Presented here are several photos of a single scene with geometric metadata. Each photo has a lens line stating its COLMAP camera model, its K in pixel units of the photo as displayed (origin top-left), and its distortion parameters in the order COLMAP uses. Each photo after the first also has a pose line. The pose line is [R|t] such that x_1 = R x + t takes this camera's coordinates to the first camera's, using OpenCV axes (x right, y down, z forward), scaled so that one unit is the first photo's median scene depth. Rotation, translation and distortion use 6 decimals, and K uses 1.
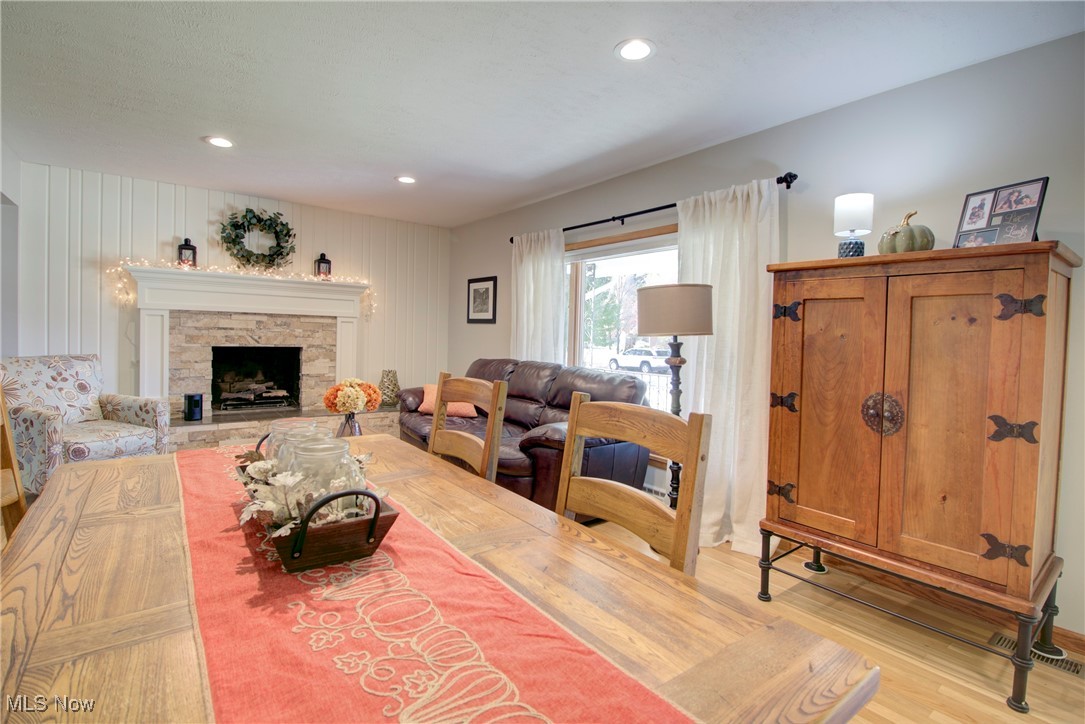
lens RADIAL K [[499.0, 0, 541.3], [0, 499.0, 368.5], [0, 0, 1]] dist [-0.007881, -0.004760]
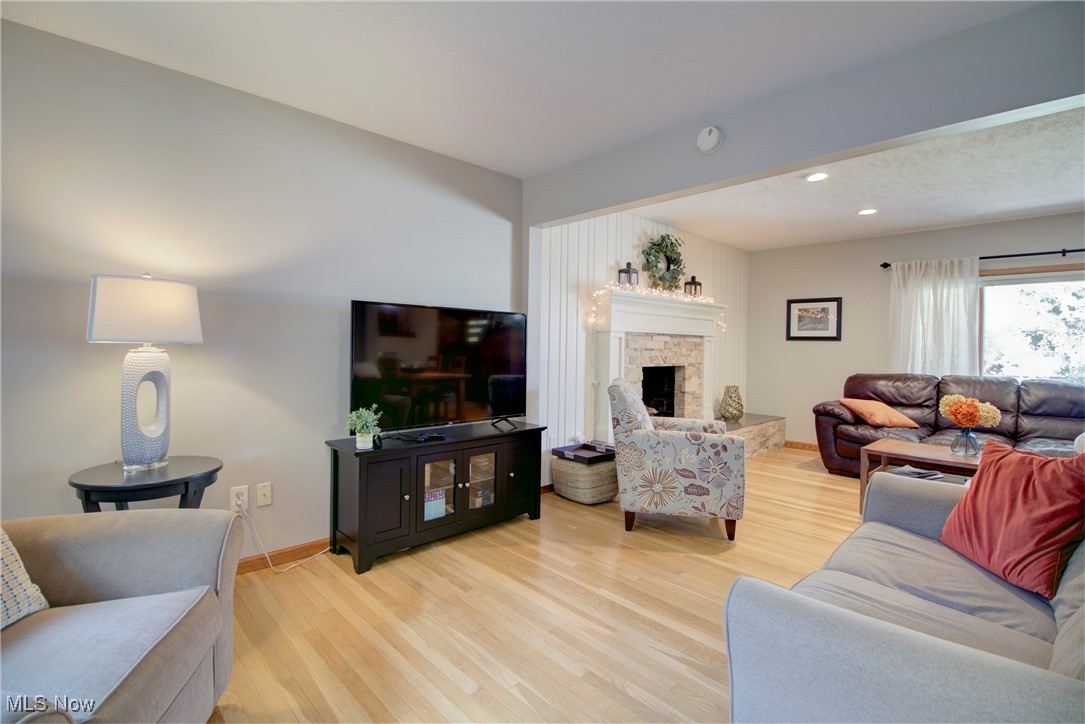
lens RADIAL K [[499.0, 0, 541.7], [0, 499.0, 351.4], [0, 0, 1]] dist [-0.007881, -0.004760]
pose [[0.993191, -0.014786, 0.115555, -0.946986], [0.021025, 0.998375, -0.052958, -0.025682], [-0.114584, 0.055027, 0.991888, 0.005958]]
